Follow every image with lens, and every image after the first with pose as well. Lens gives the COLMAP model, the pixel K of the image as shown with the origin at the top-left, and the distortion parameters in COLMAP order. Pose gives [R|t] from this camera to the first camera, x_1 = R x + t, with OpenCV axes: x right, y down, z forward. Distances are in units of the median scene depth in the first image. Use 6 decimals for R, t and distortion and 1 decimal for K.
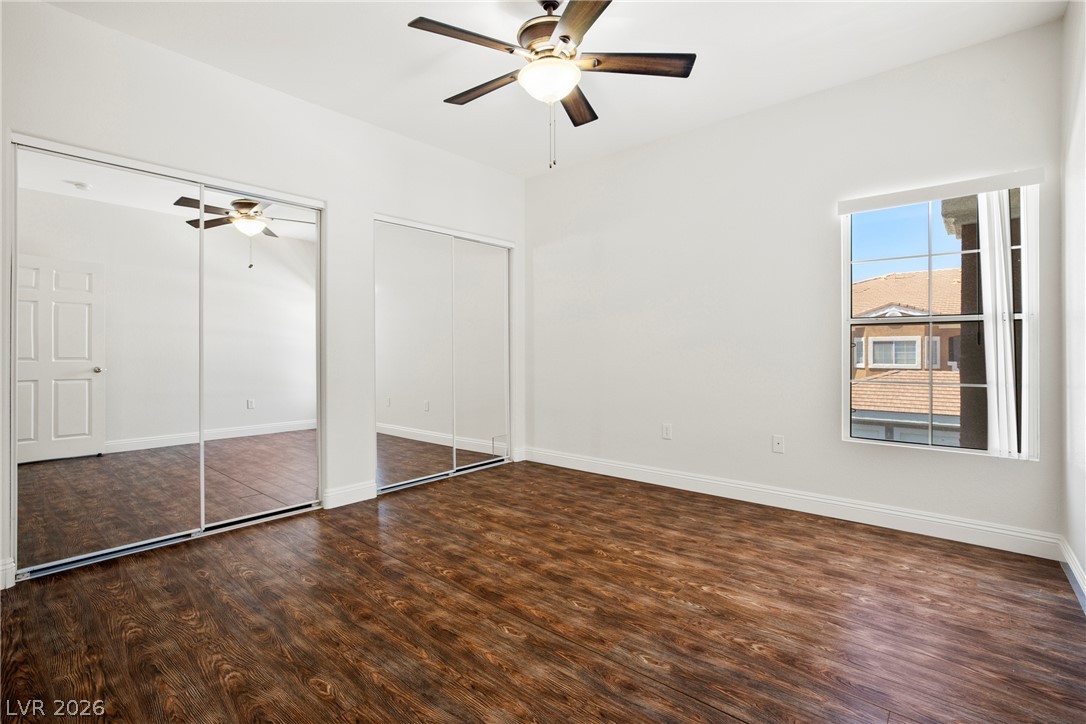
lens RADIAL K [[496.7, 0, 545.4], [0, 496.7, 346.7], [0, 0, 1]] dist [0.000057, -0.000009]
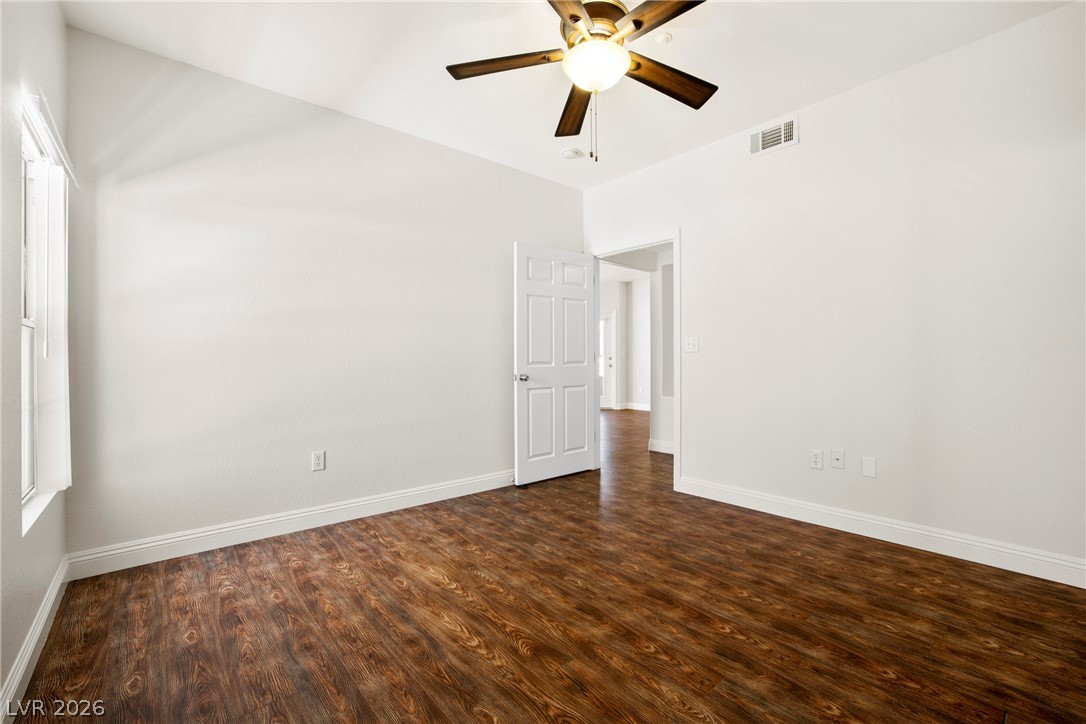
lens RADIAL K [[460.2, 0, 543.0], [0, 460.2, 362.0], [0, 0, 1]] dist [-0.000290, -0.000044]
pose [[-0.987219, 0.004794, 0.159296, -0.025666], [0.004542, 0.999988, -0.001947, 0.011725], [-0.159303, -0.001199, -0.987229, 1.929250]]
